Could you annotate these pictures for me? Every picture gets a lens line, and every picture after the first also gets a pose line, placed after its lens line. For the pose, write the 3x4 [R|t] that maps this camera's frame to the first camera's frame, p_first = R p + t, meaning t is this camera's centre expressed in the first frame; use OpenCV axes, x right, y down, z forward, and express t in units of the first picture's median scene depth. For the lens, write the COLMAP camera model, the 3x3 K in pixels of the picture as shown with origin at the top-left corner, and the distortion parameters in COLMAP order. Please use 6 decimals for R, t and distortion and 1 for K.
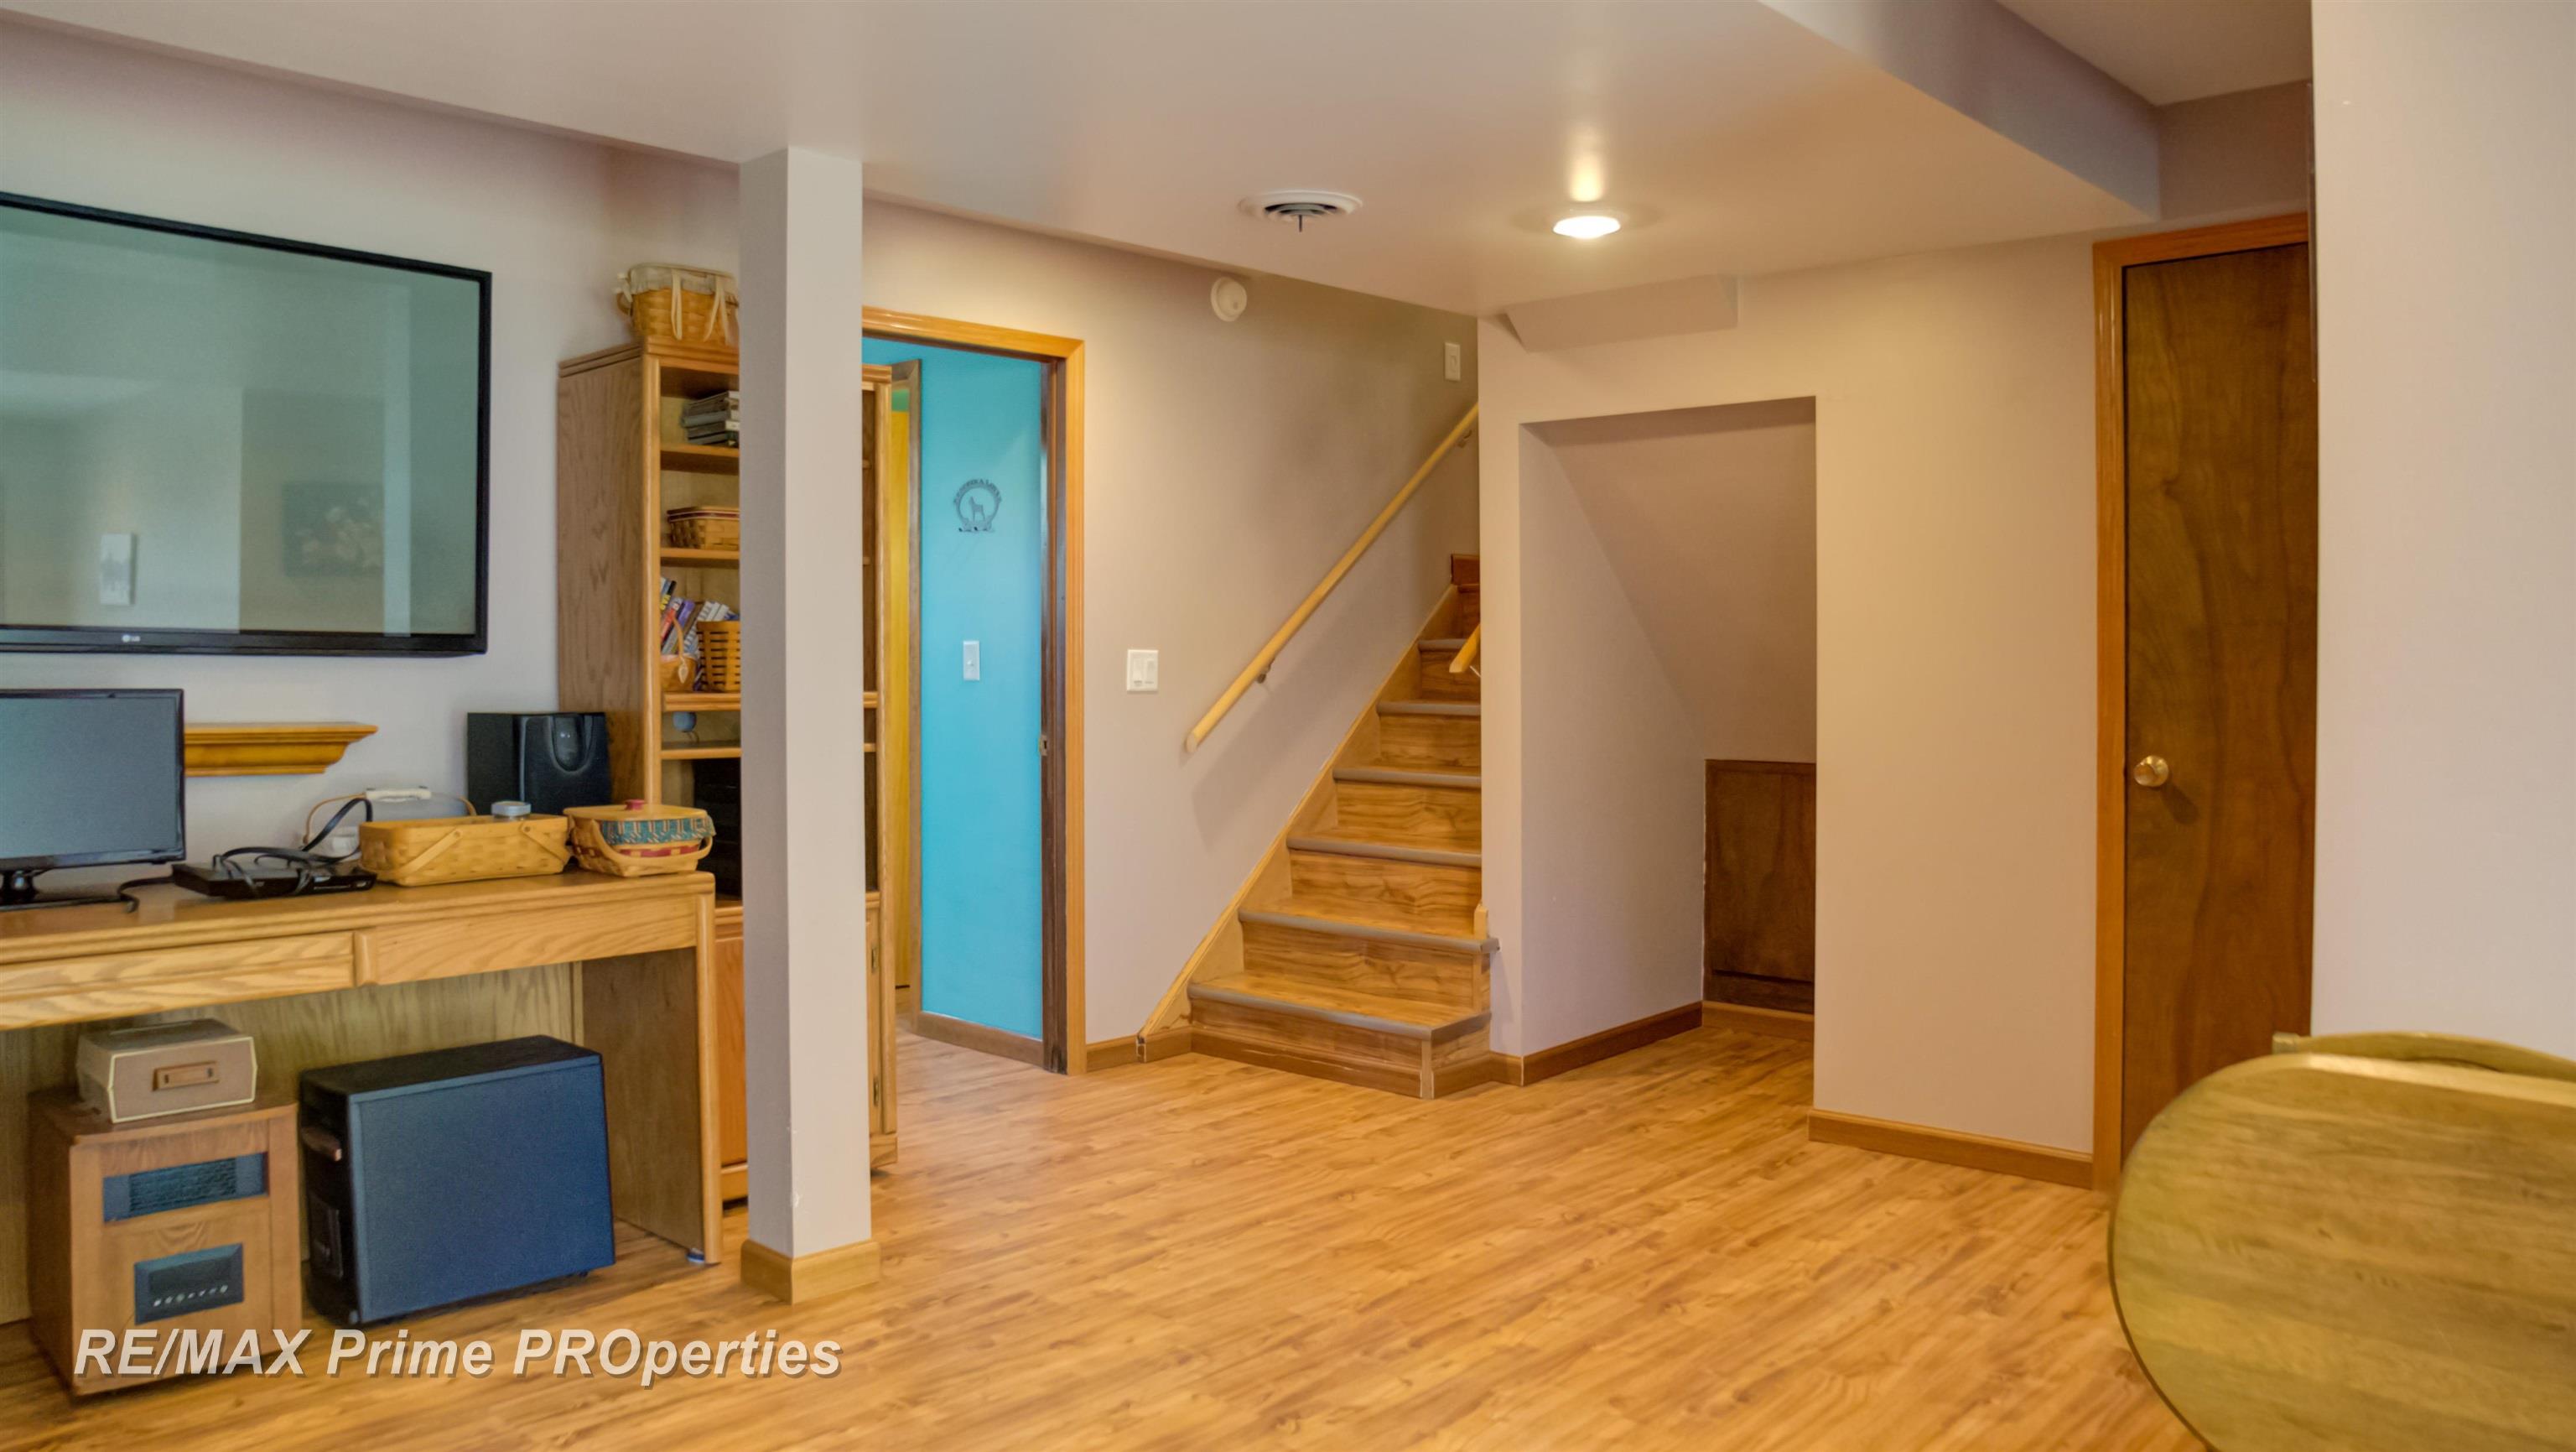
lens RADIAL K [[1871.6, 0, 1272.5], [0, 1871.6, 666.0], [0, 0, 1]] dist [-0.113542, 0.083639]
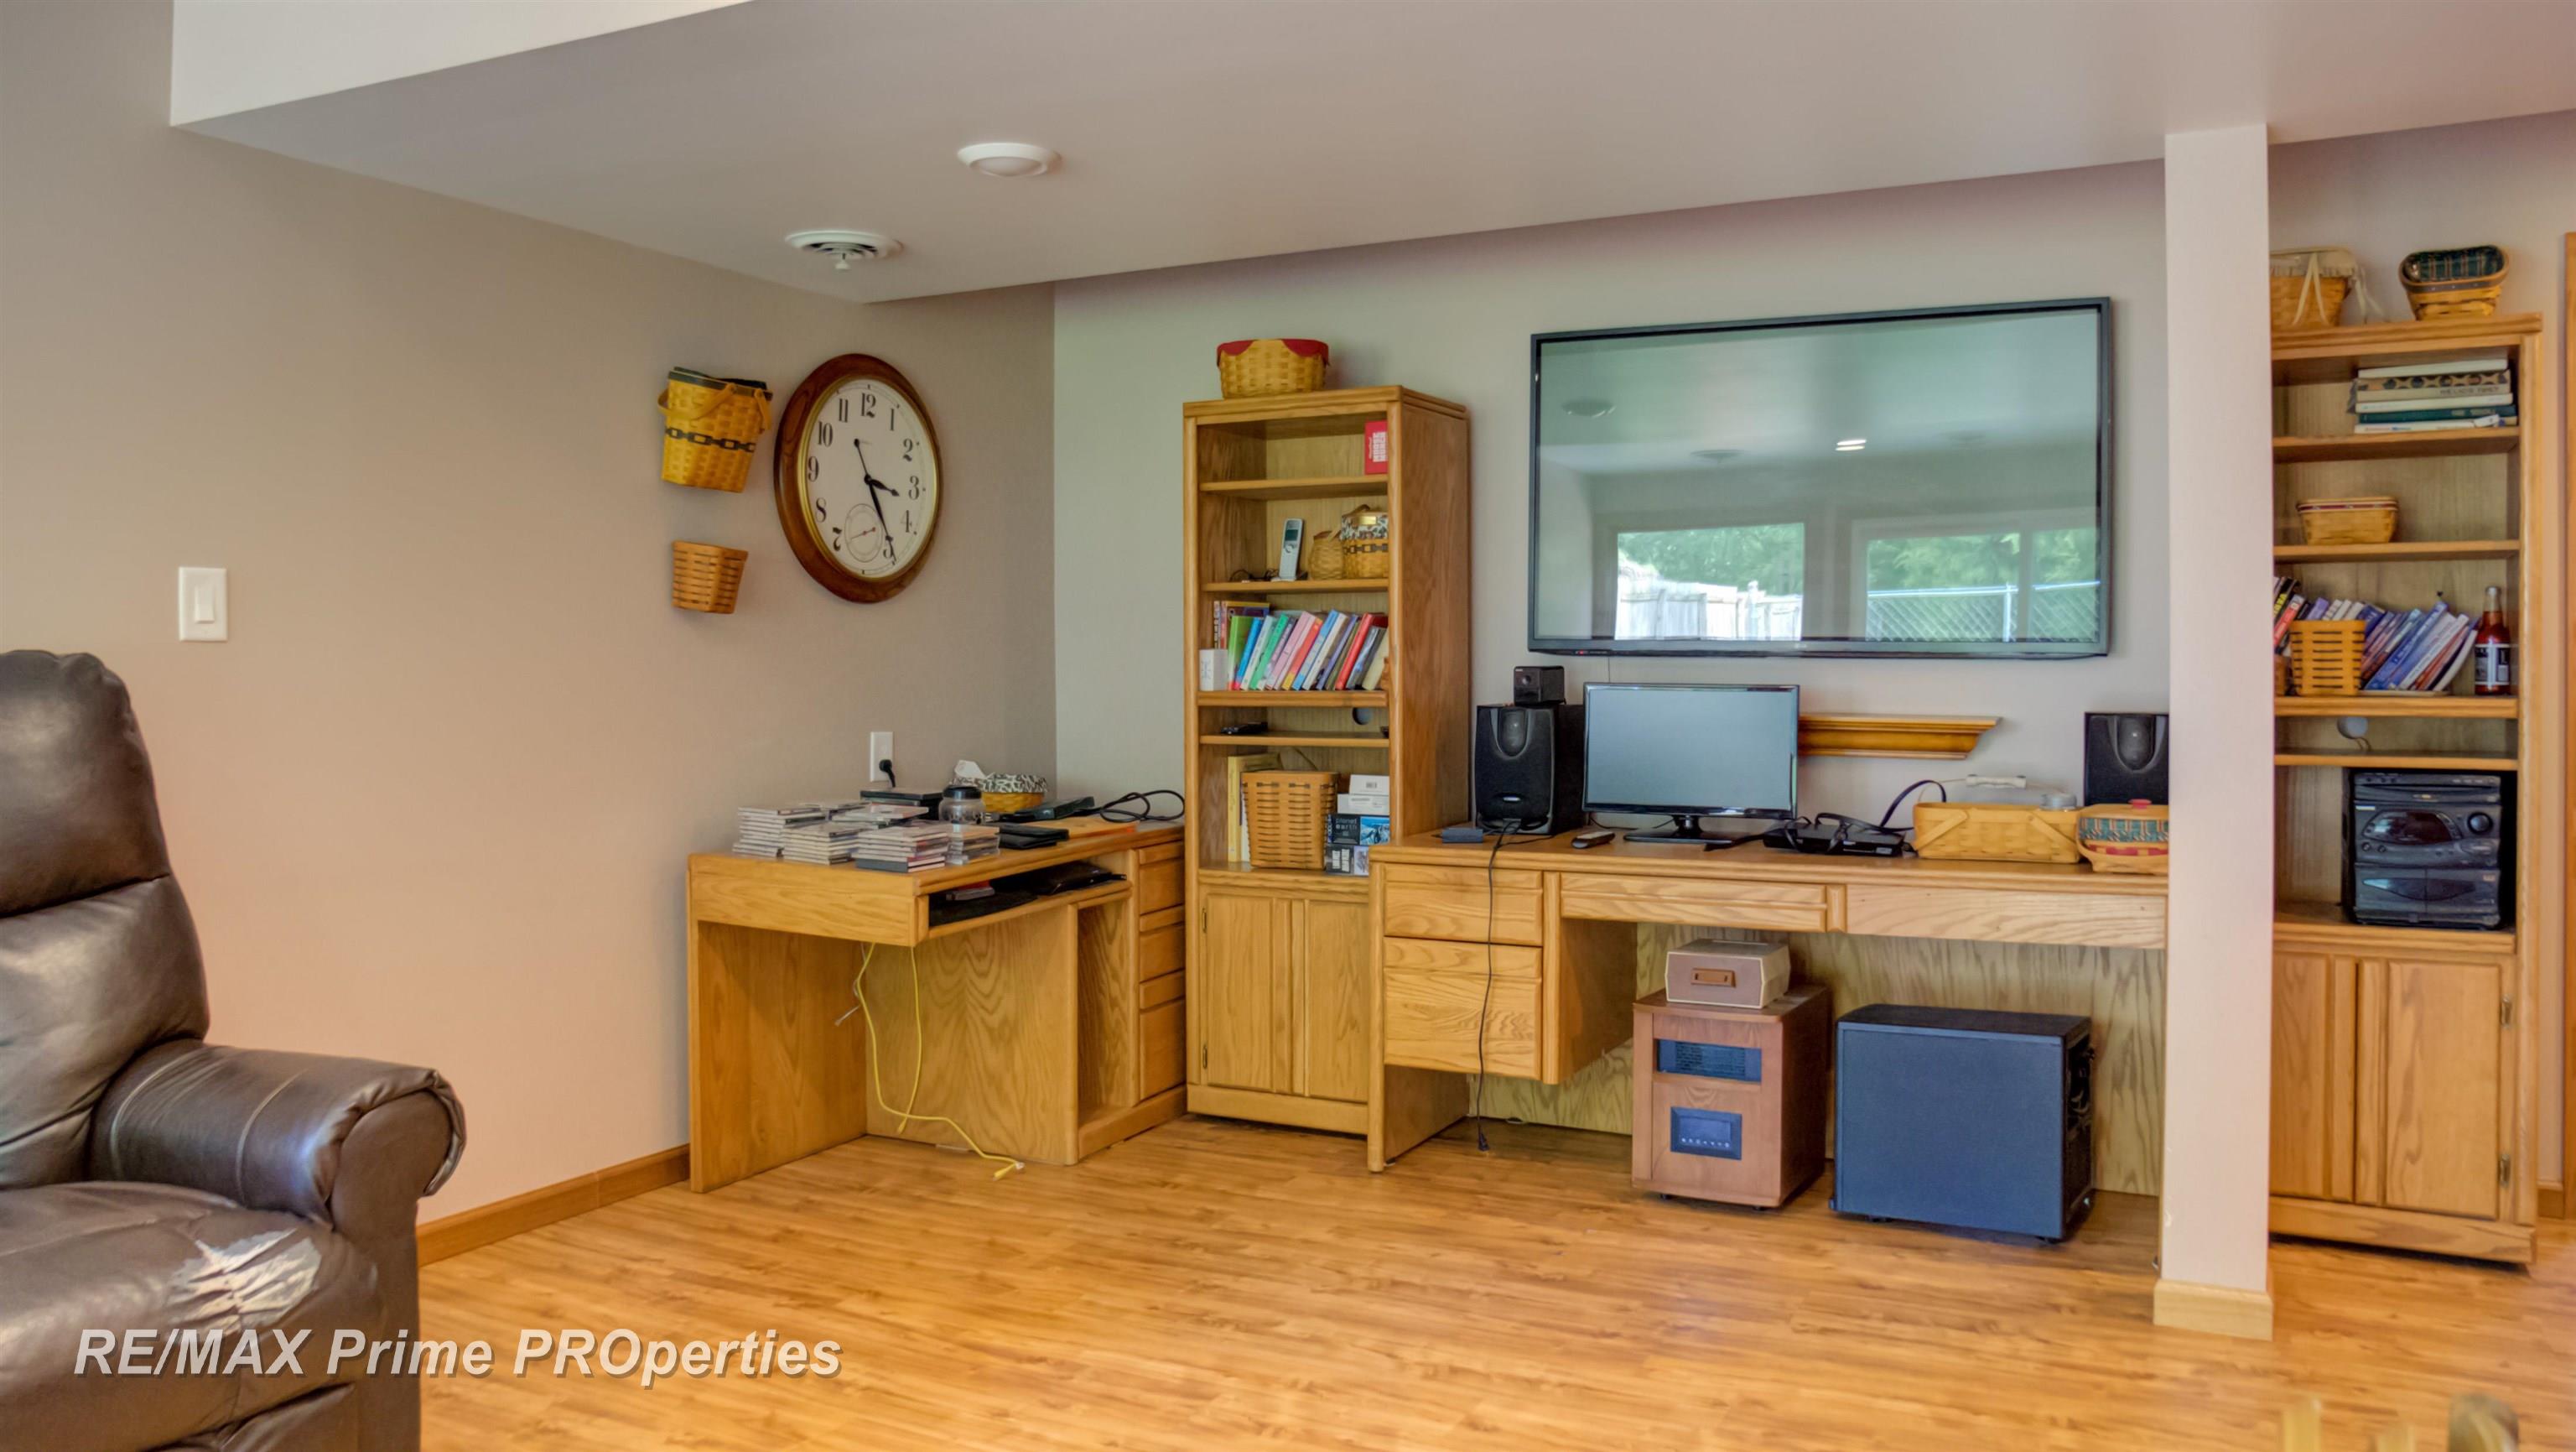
lens RADIAL K [[1871.6, 0, 1272.5], [0, 1871.6, 666.0], [0, 0, 1]] dist [-0.113542, 0.083639]
pose [[0.253543, 0.003661, -0.967317, 0.552160], [-0.001277, 0.999993, 0.003450, -0.004621], [0.967323, 0.000361, 0.253546, 0.303899]]
